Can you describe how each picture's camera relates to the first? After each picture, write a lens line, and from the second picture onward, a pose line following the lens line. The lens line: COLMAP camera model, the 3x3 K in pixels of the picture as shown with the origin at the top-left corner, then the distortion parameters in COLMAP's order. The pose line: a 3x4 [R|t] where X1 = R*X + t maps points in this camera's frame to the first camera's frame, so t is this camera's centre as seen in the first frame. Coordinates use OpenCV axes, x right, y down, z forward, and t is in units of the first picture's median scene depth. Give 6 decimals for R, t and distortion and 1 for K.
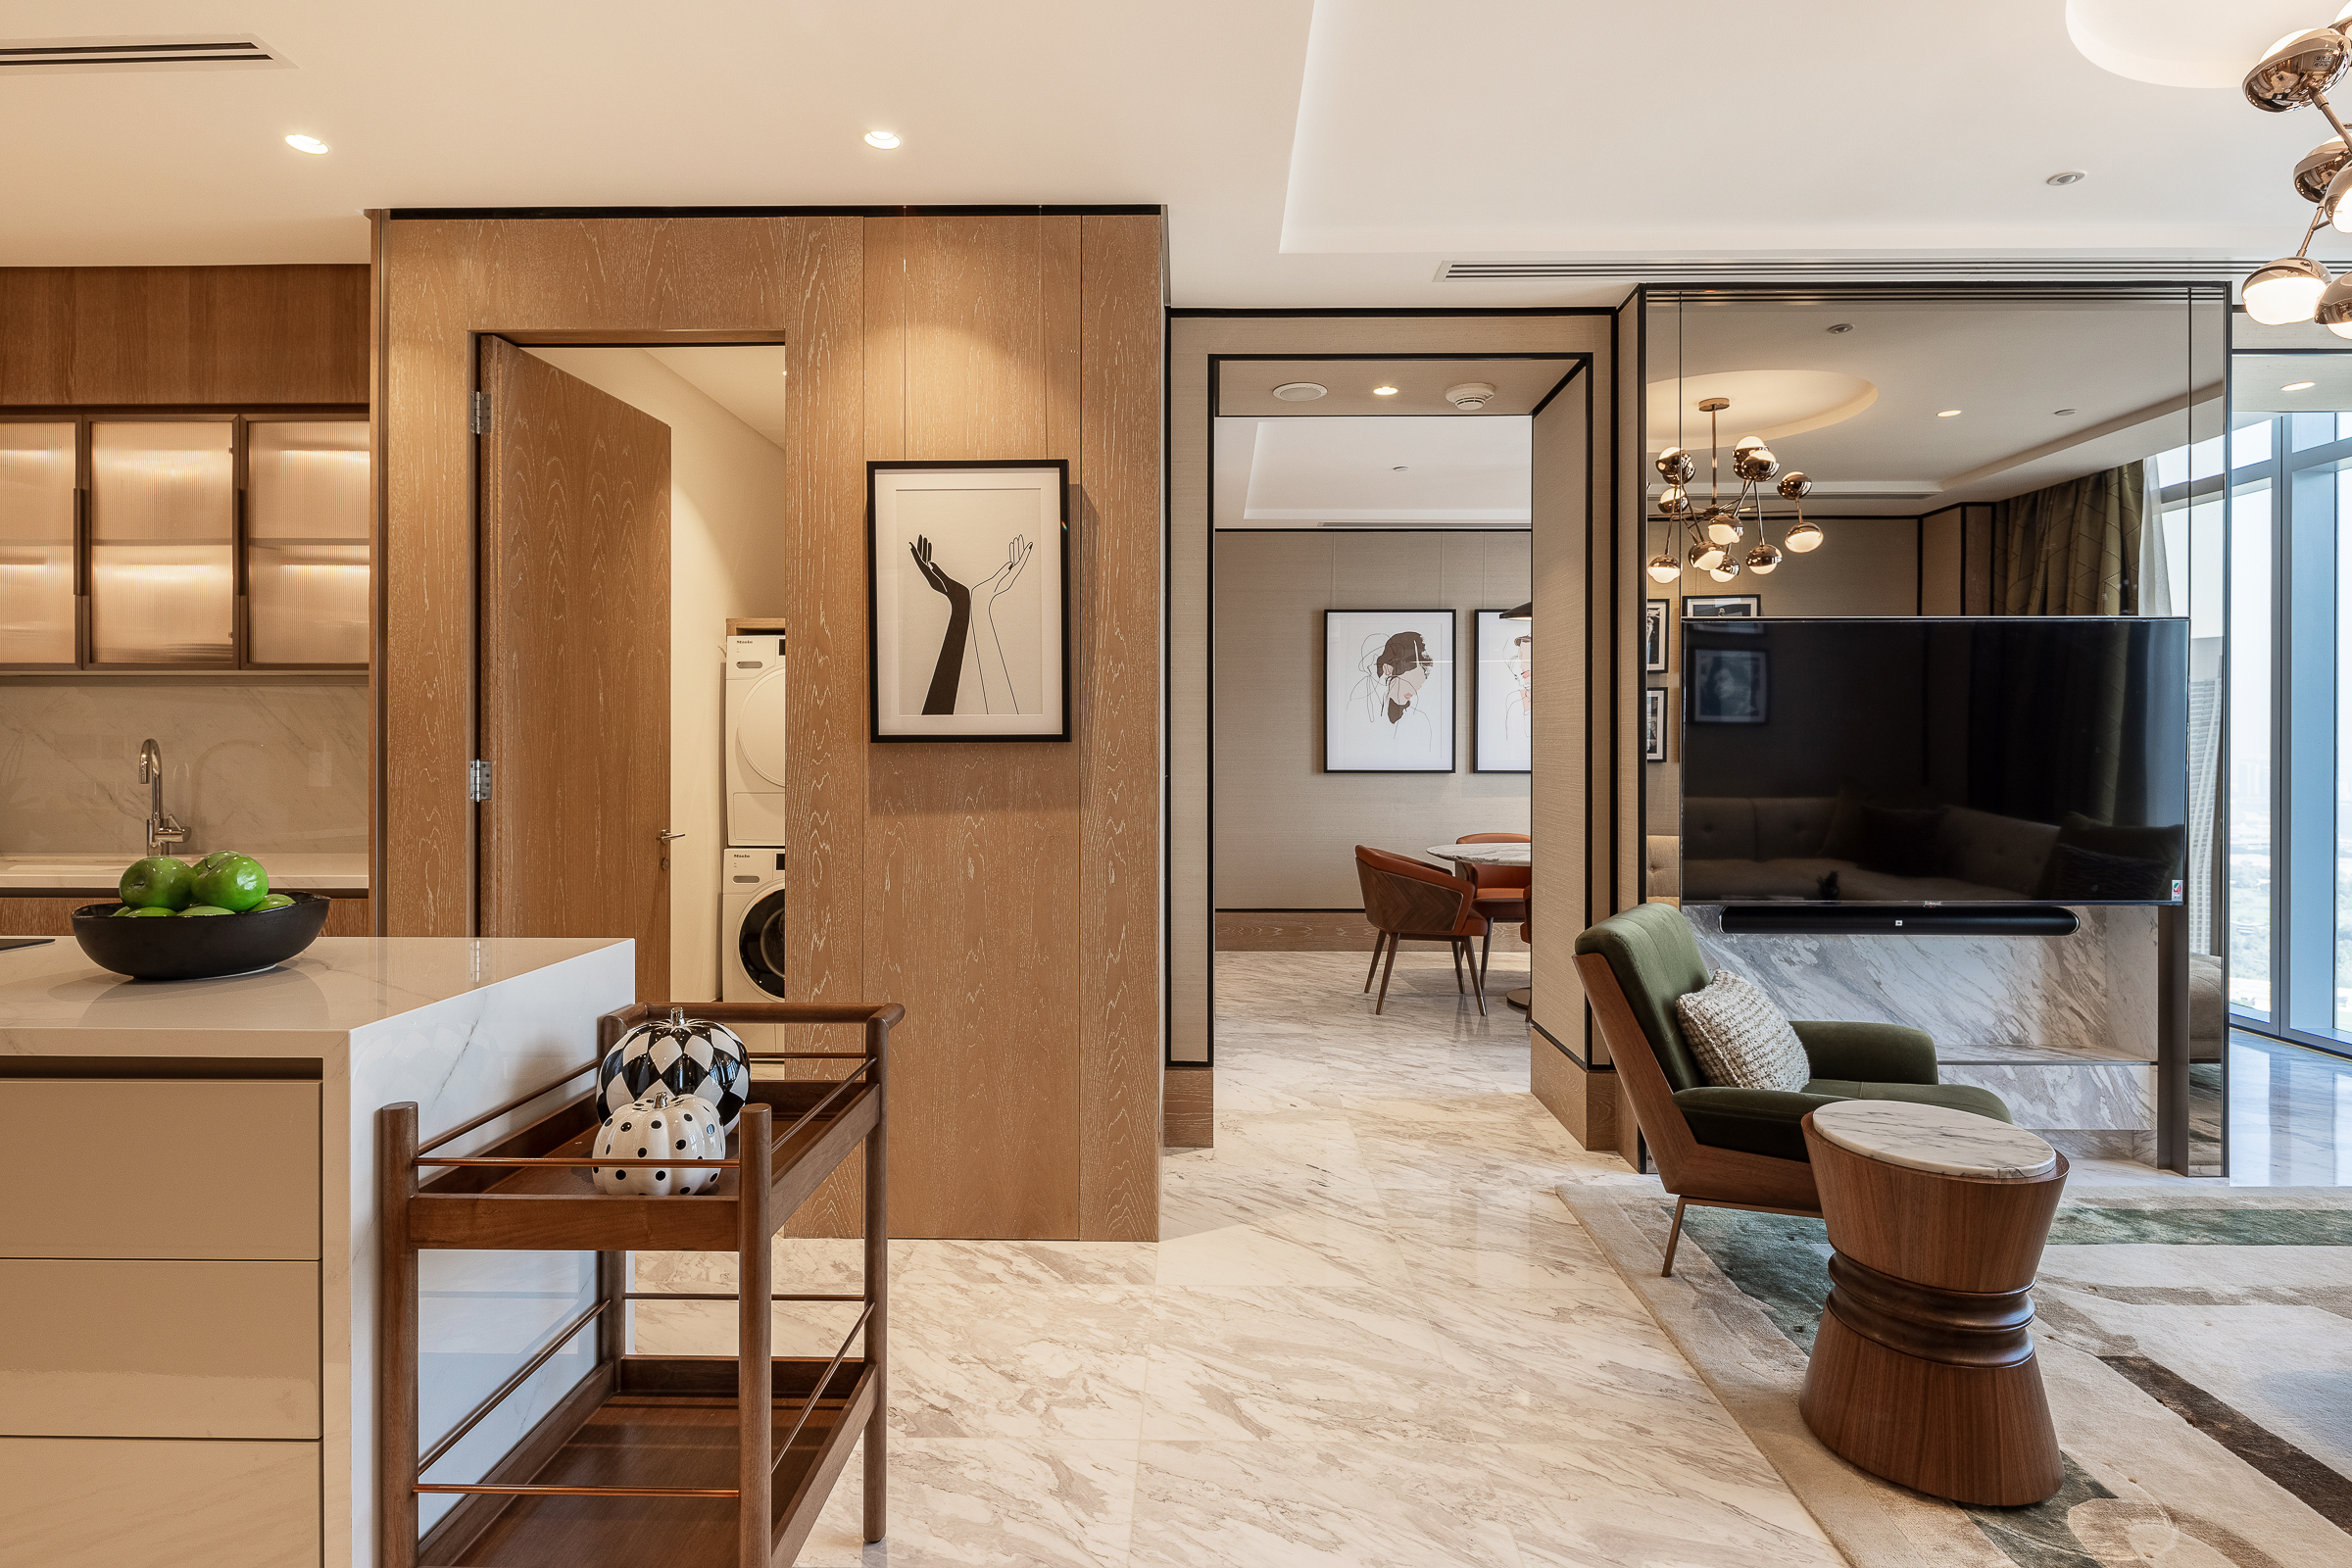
lens RADIAL K [[1156.1, 0, 1181.9], [0, 1156.1, 774.9], [0, 0, 1]] dist [0.004922, -0.002207]
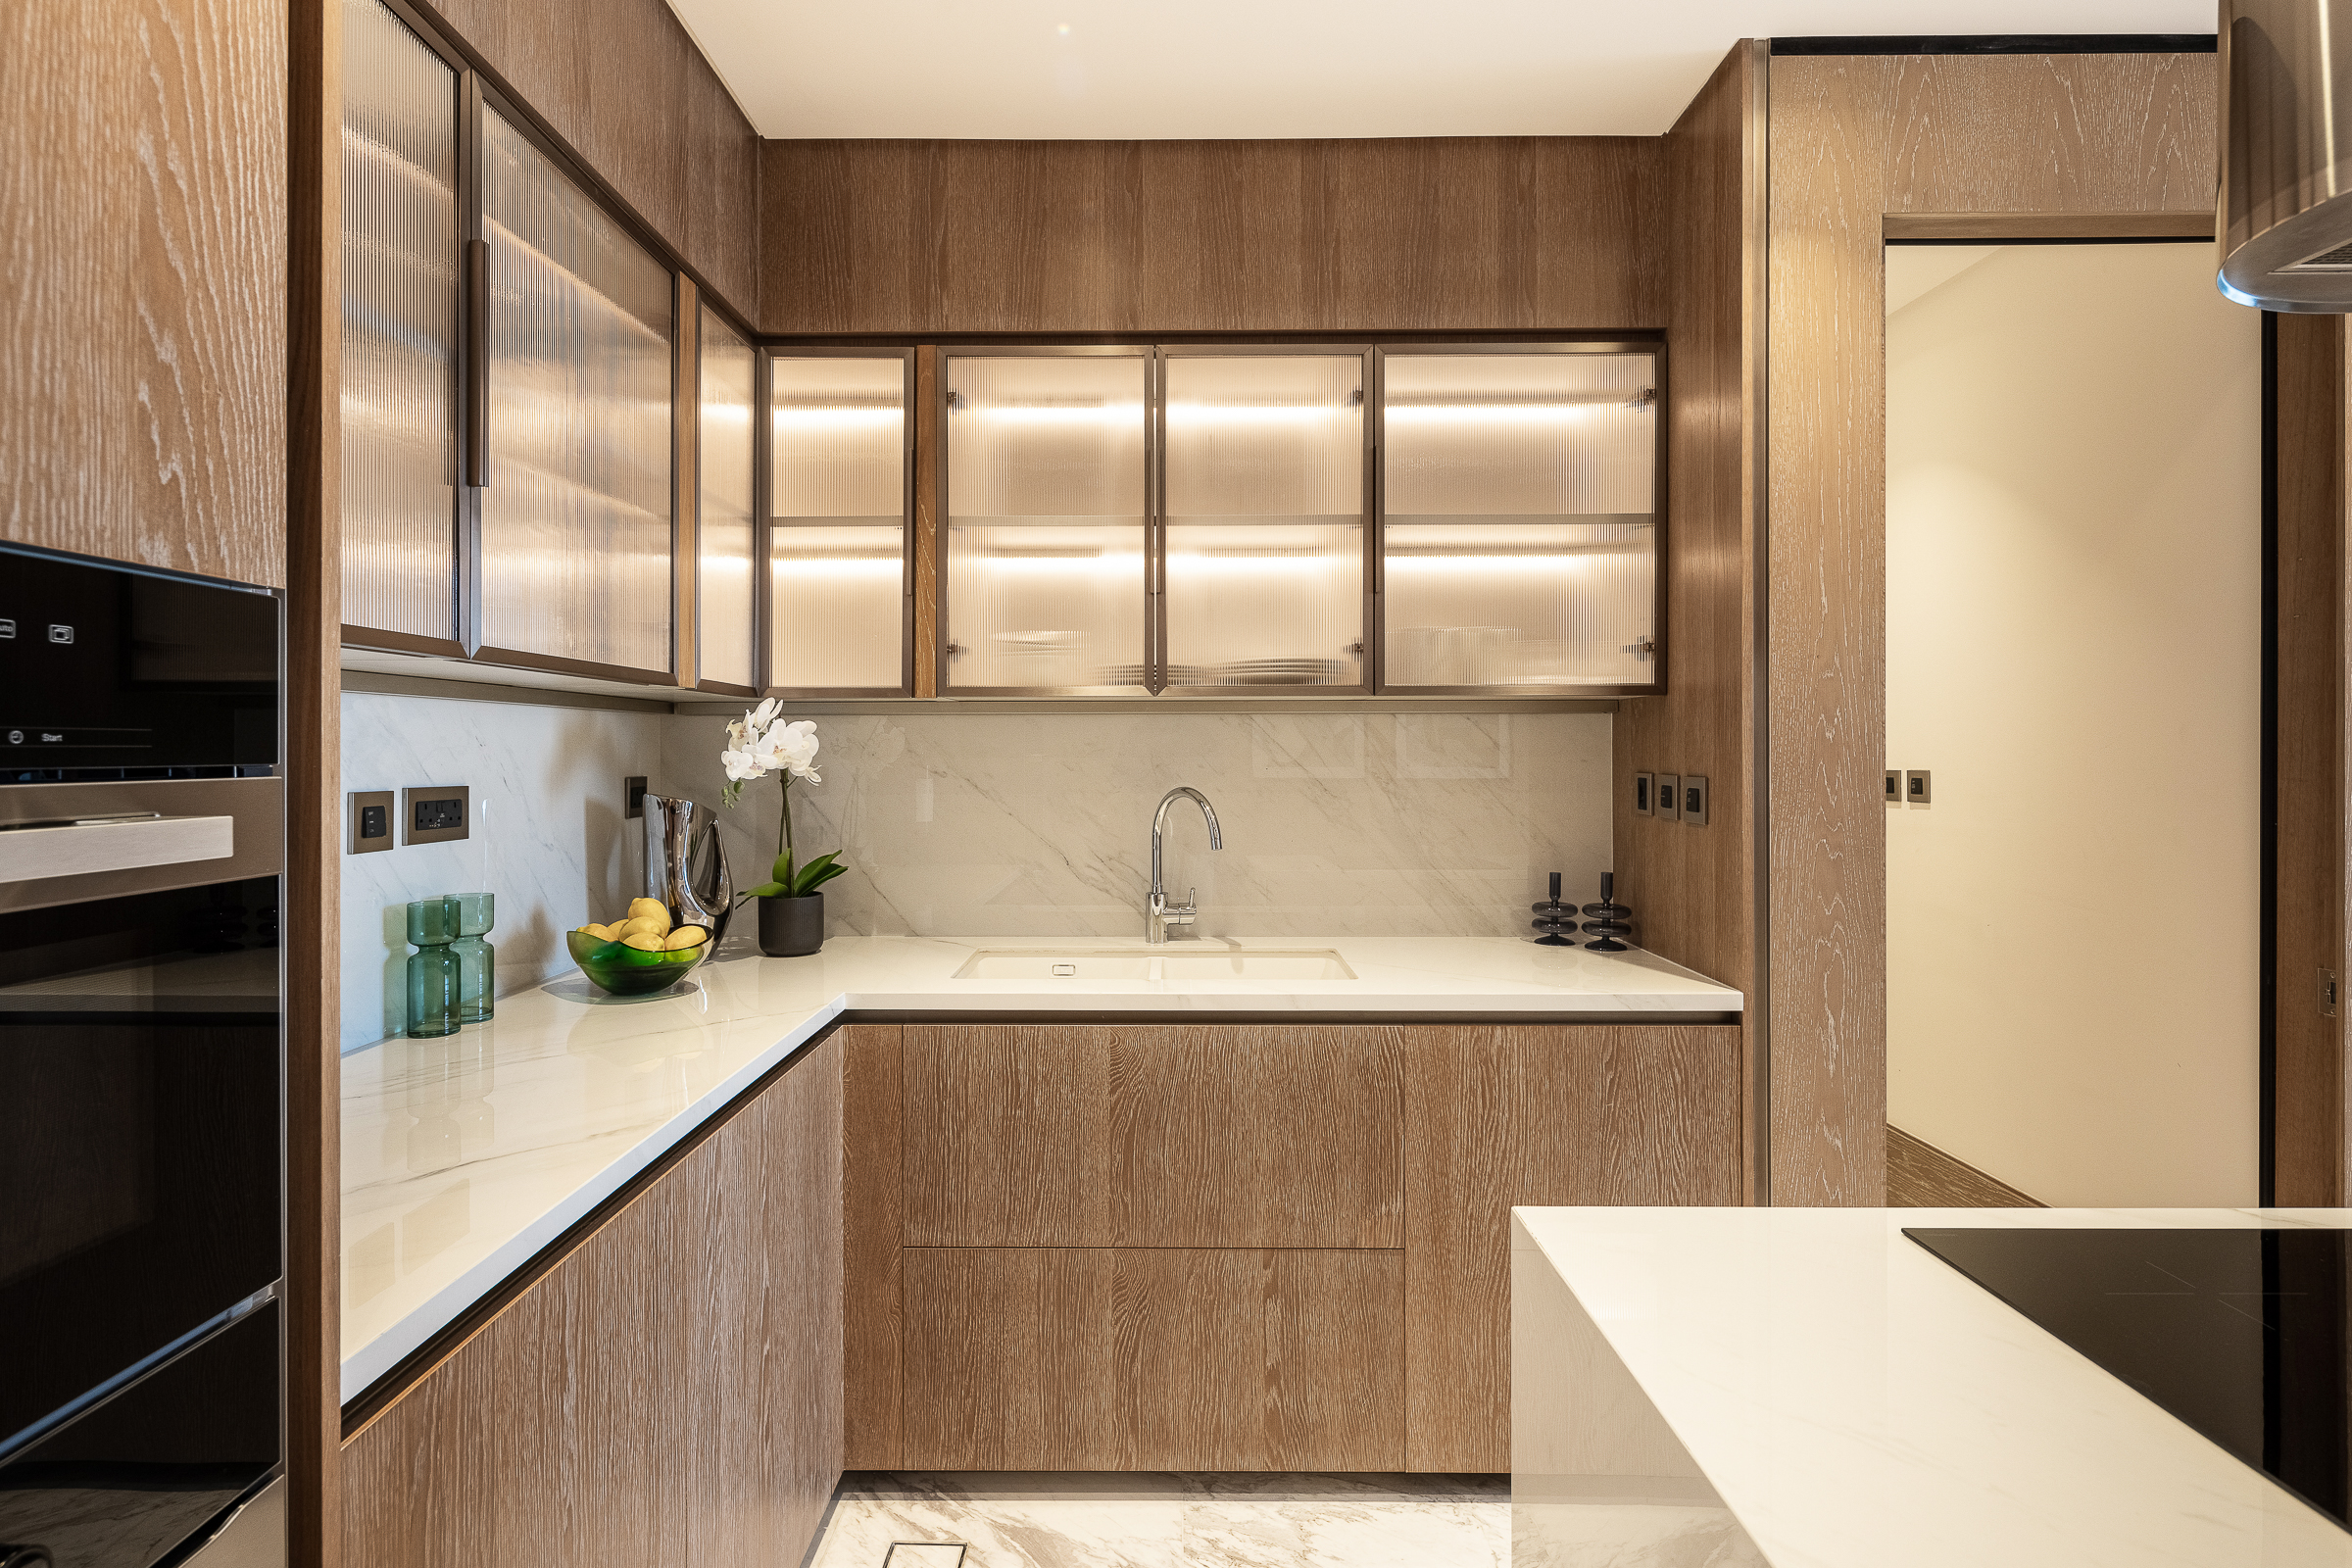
lens RADIAL K [[1156.1, 0, 1170.2], [0, 1156.1, 770.7], [0, 0, 1]] dist [0.004922, -0.002207]
pose [[0.999895, -0.004699, 0.013725, -0.950302], [0.004631, 0.999977, 0.004990, -0.047349], [-0.013748, -0.004926, 0.999893, 0.273027]]
